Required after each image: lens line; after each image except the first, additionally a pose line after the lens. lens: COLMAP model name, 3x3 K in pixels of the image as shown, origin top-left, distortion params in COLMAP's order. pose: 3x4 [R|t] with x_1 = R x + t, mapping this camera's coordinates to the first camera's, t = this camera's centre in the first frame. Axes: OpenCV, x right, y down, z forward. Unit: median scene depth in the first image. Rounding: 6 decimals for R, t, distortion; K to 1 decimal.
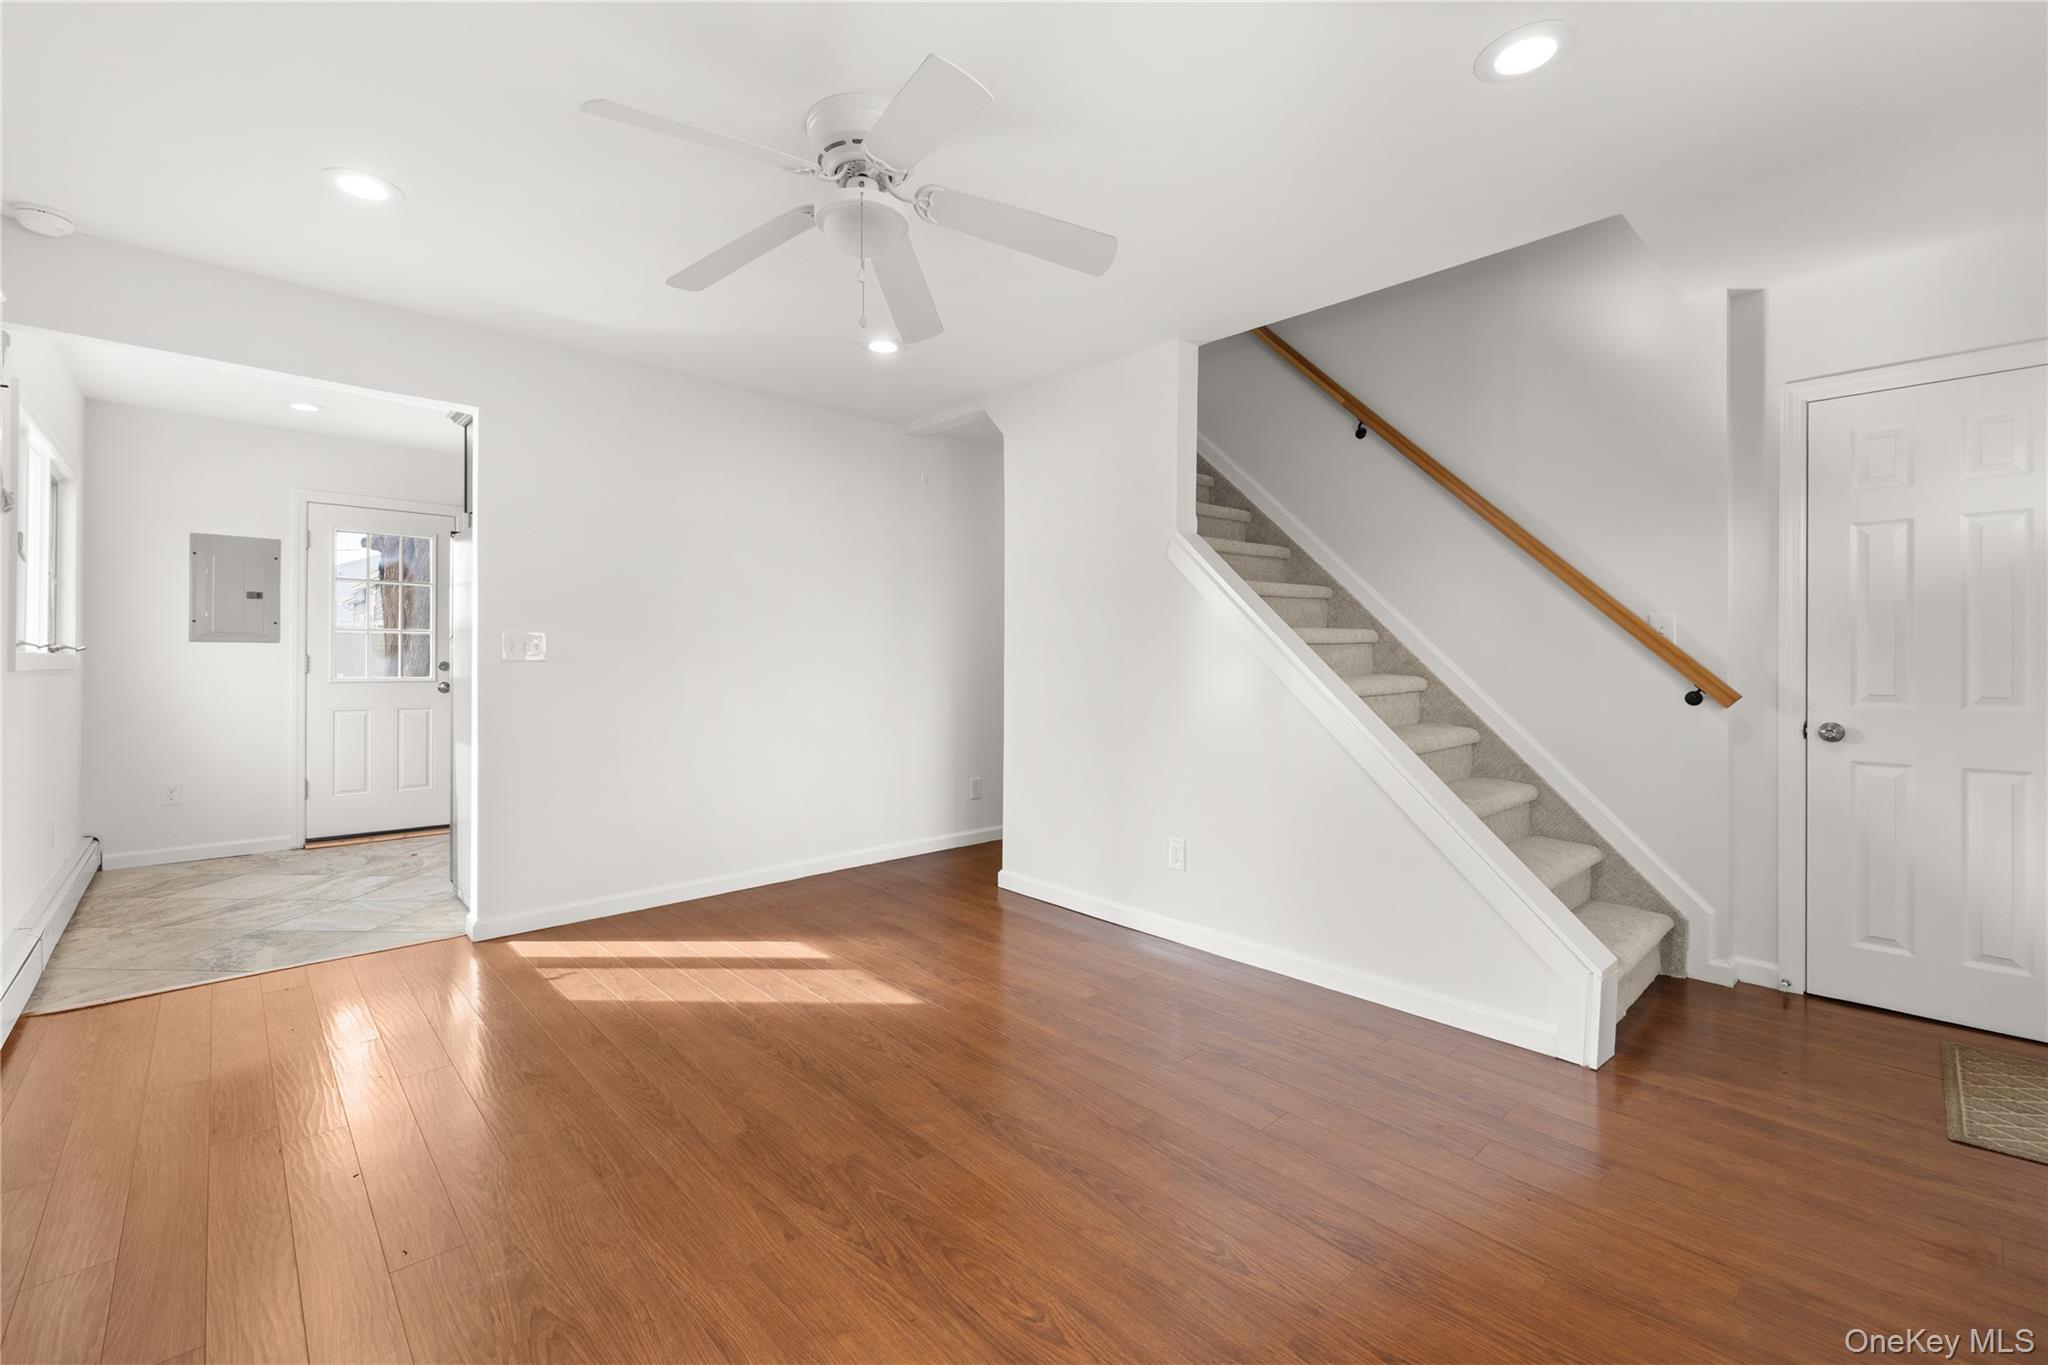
lens RADIAL K [[851.1, 0, 1023.7], [0, 851.1, 660.8], [0, 0, 1]] dist [-0.010470, 0.004285]
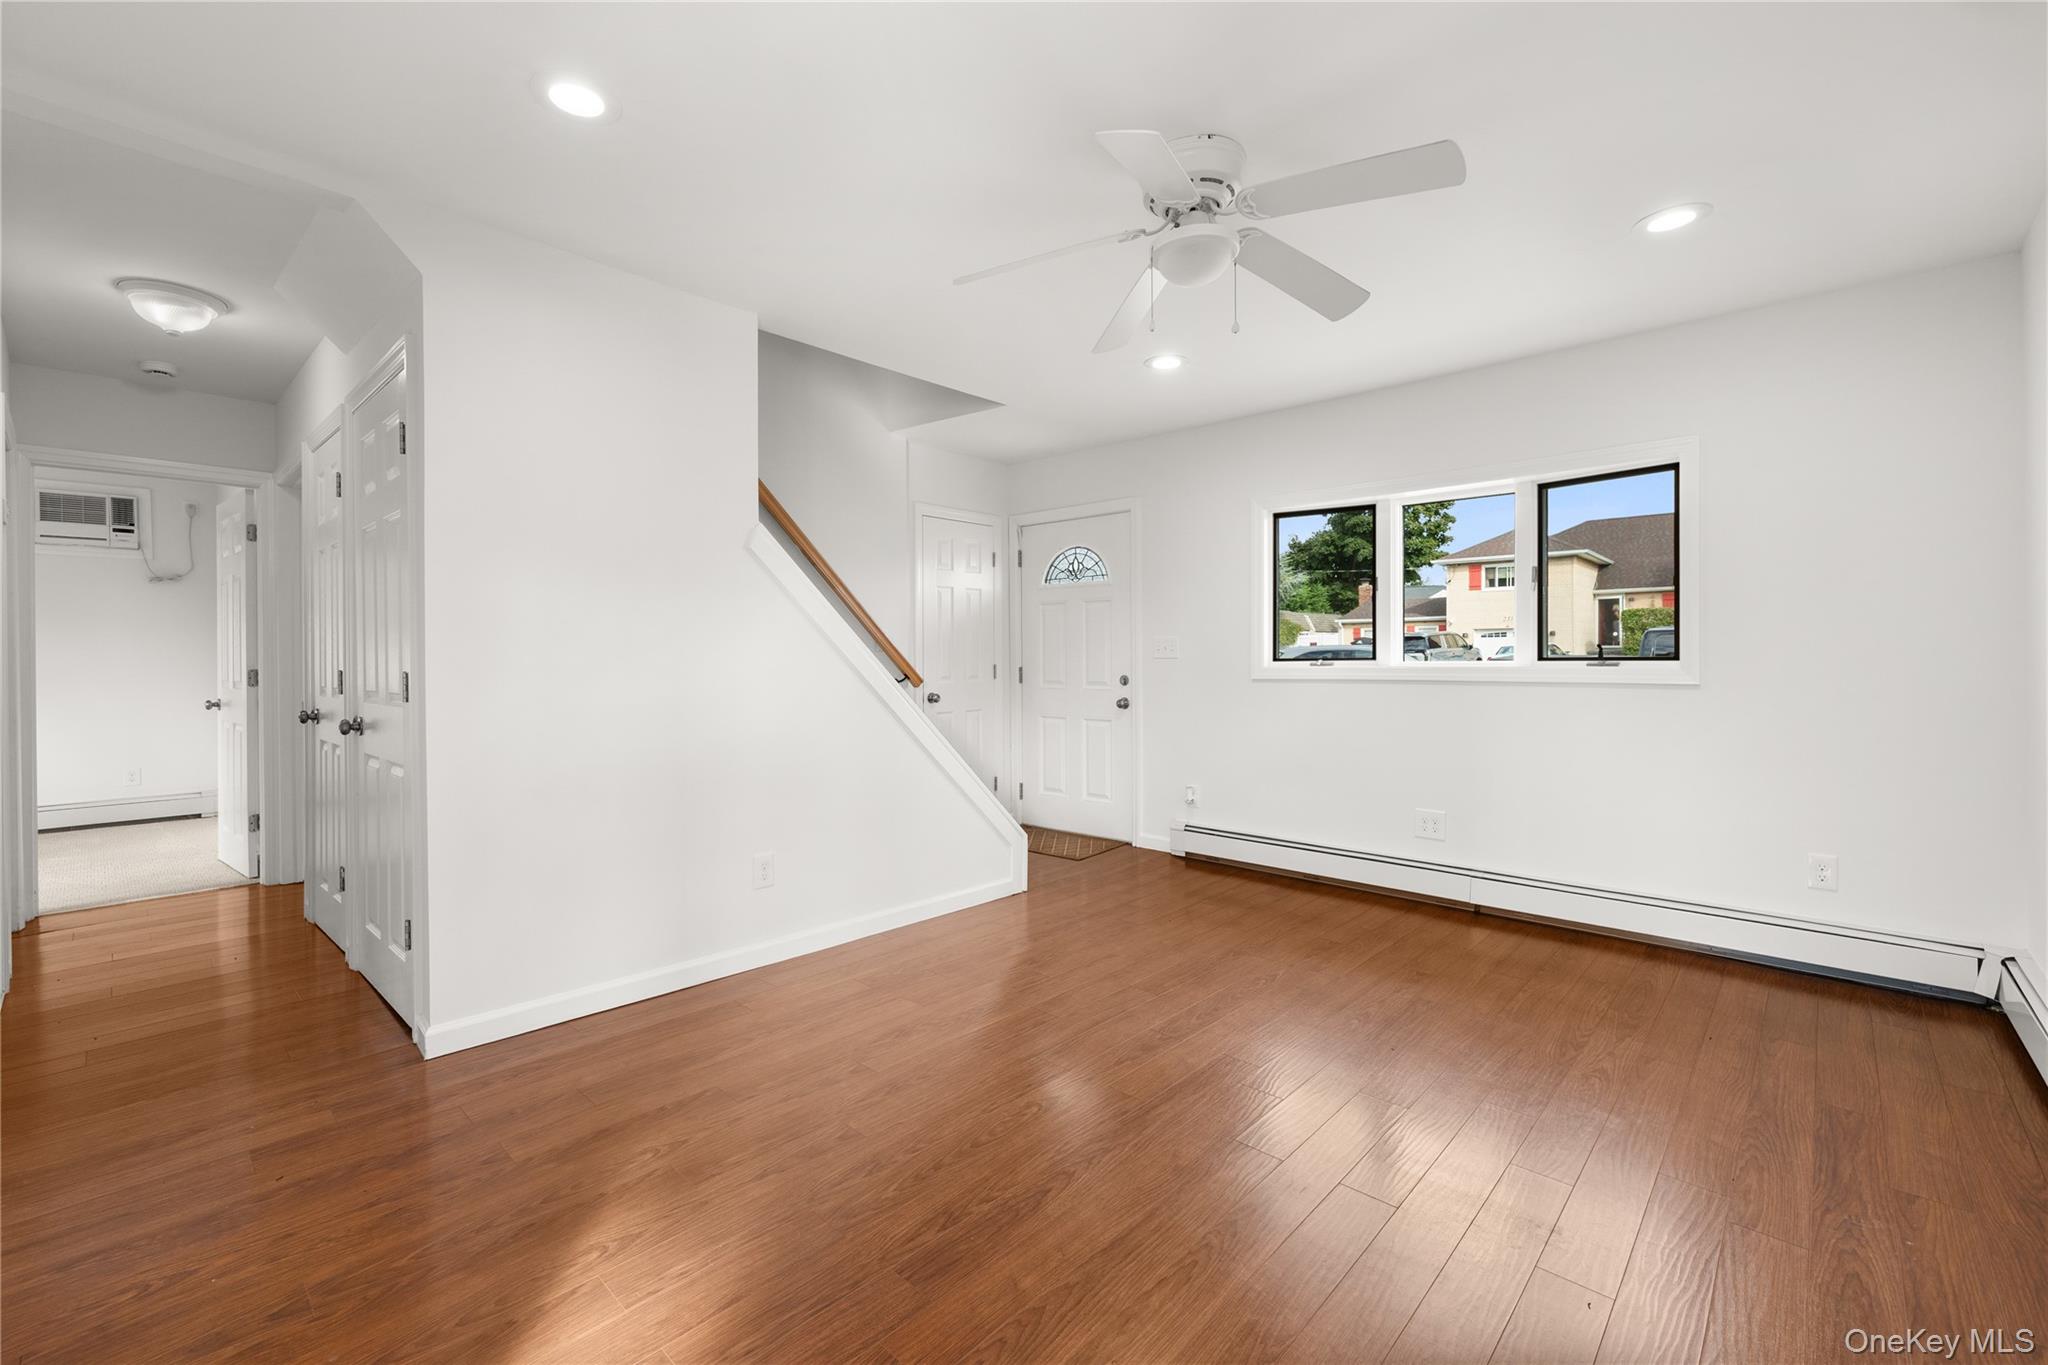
lens RADIAL K [[863.2, 0, 998.3], [0, 863.2, 670.0], [0, 0, 1]] dist [0.011180, -0.000150]
pose [[-0.047893, -0.018306, 0.998685, -0.908080], [0.004736, 0.999817, 0.018554, -0.008892], [-0.998841, 0.005618, -0.047798, 0.935175]]
